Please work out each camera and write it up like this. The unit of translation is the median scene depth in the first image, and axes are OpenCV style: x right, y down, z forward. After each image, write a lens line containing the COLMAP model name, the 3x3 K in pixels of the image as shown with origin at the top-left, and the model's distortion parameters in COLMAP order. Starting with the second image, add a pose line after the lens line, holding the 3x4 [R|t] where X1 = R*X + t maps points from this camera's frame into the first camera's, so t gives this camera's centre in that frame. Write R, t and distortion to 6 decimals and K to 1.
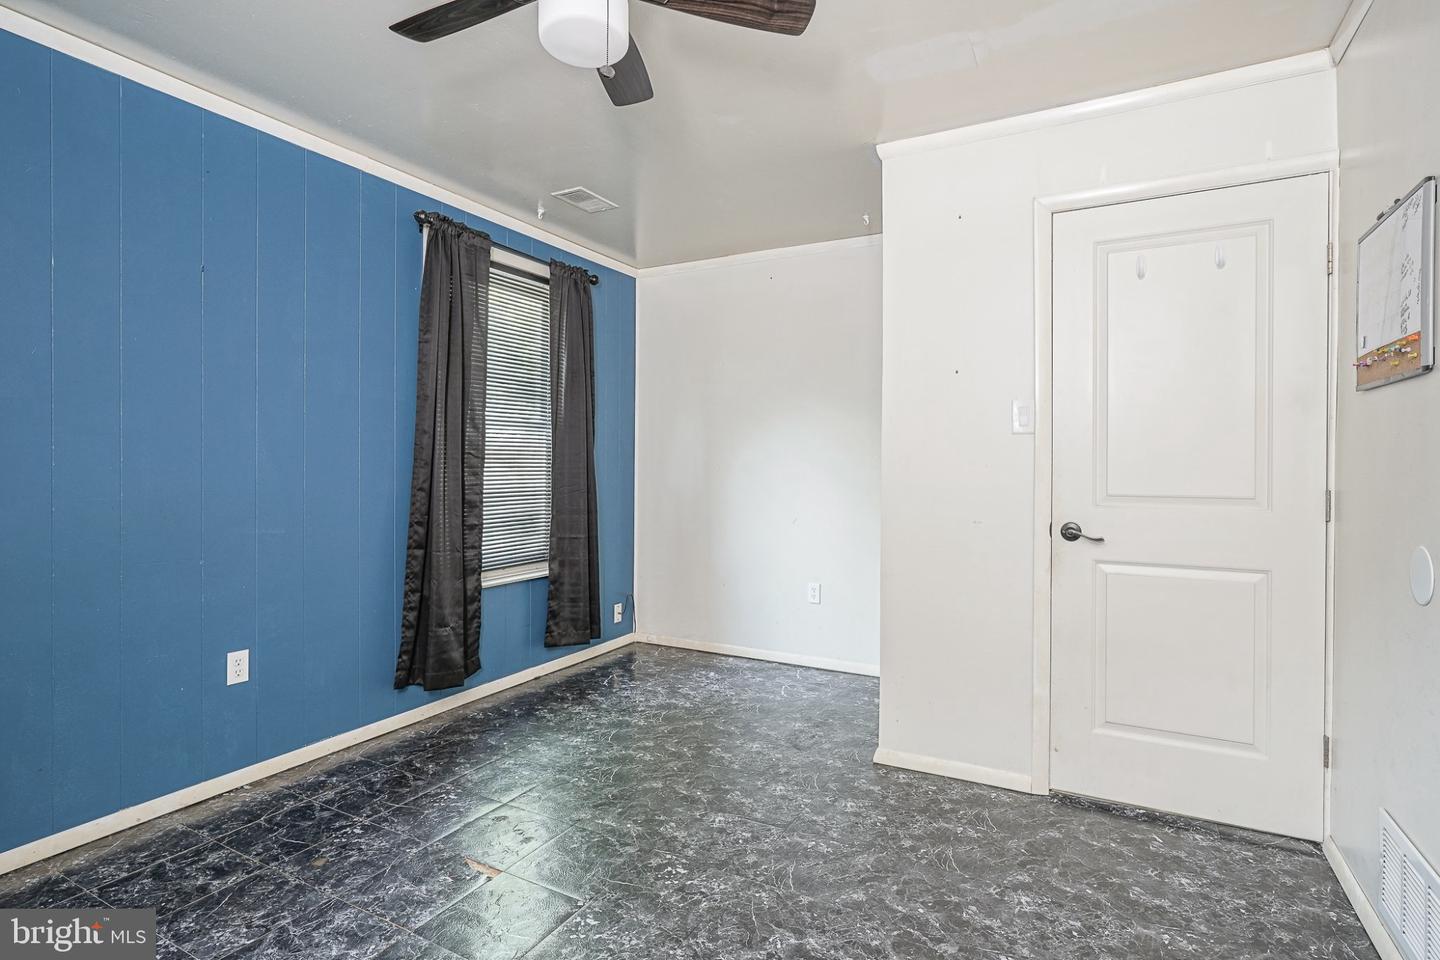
lens RADIAL K [[714.4, 0, 695.2], [0, 714.4, 471.9], [0, 0, 1]] dist [0.000183, 0.002526]
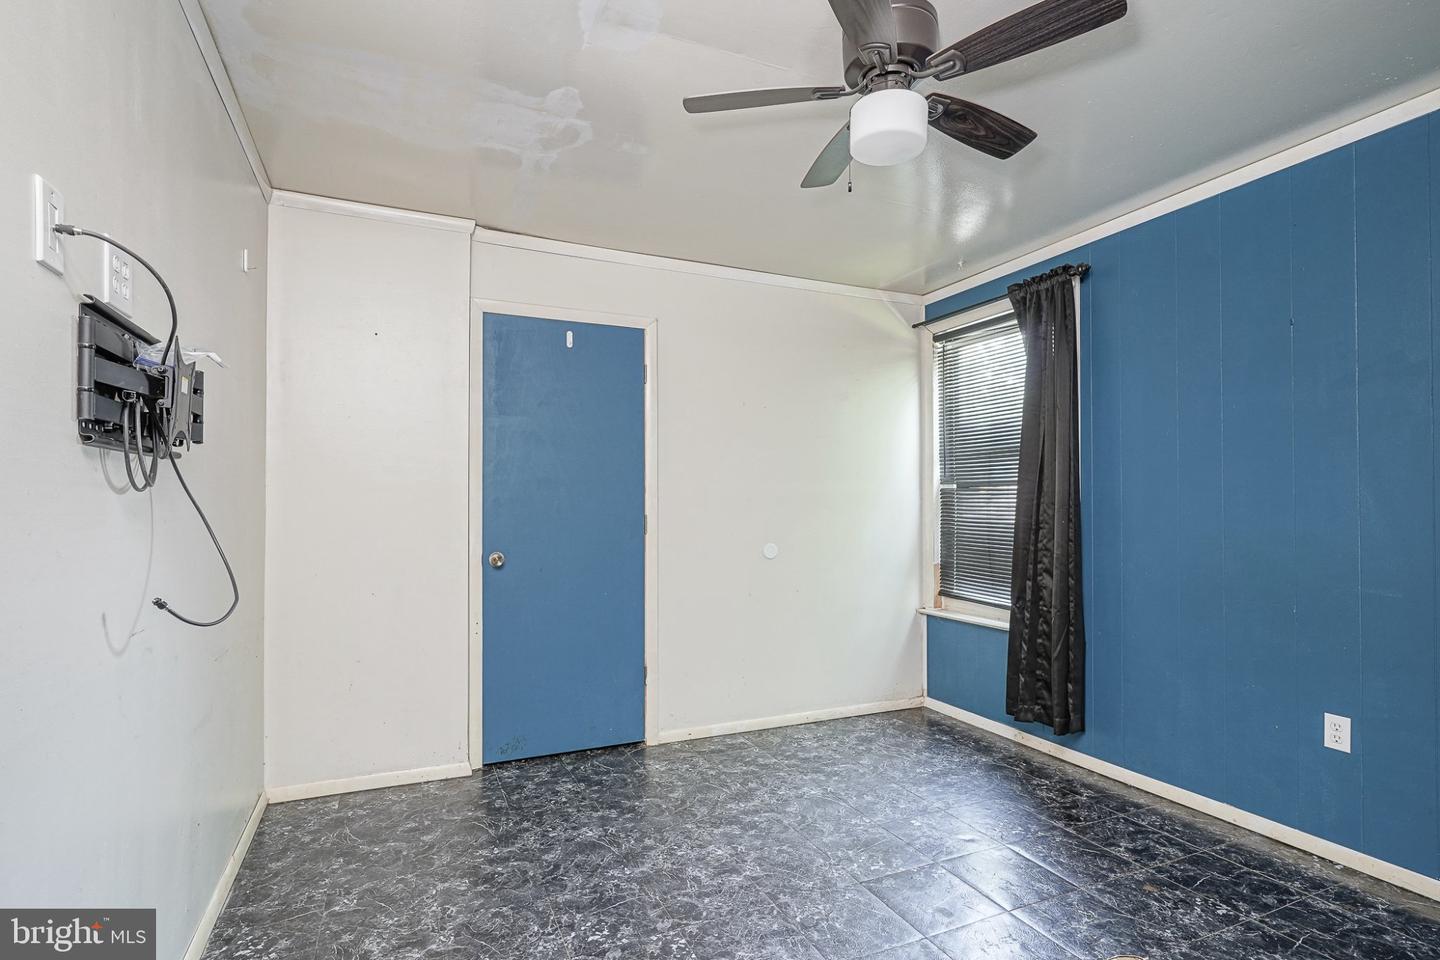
lens RADIAL K [[714.4, 0, 709.6], [0, 714.4, 492.2], [0, 0, 1]] dist [0.000183, 0.002526]
pose [[-0.581166, -0.014768, -0.813651, 0.528096], [-0.004849, 0.999880, -0.014684, -0.018223], [0.813771, -0.004588, -0.581168, 0.784184]]
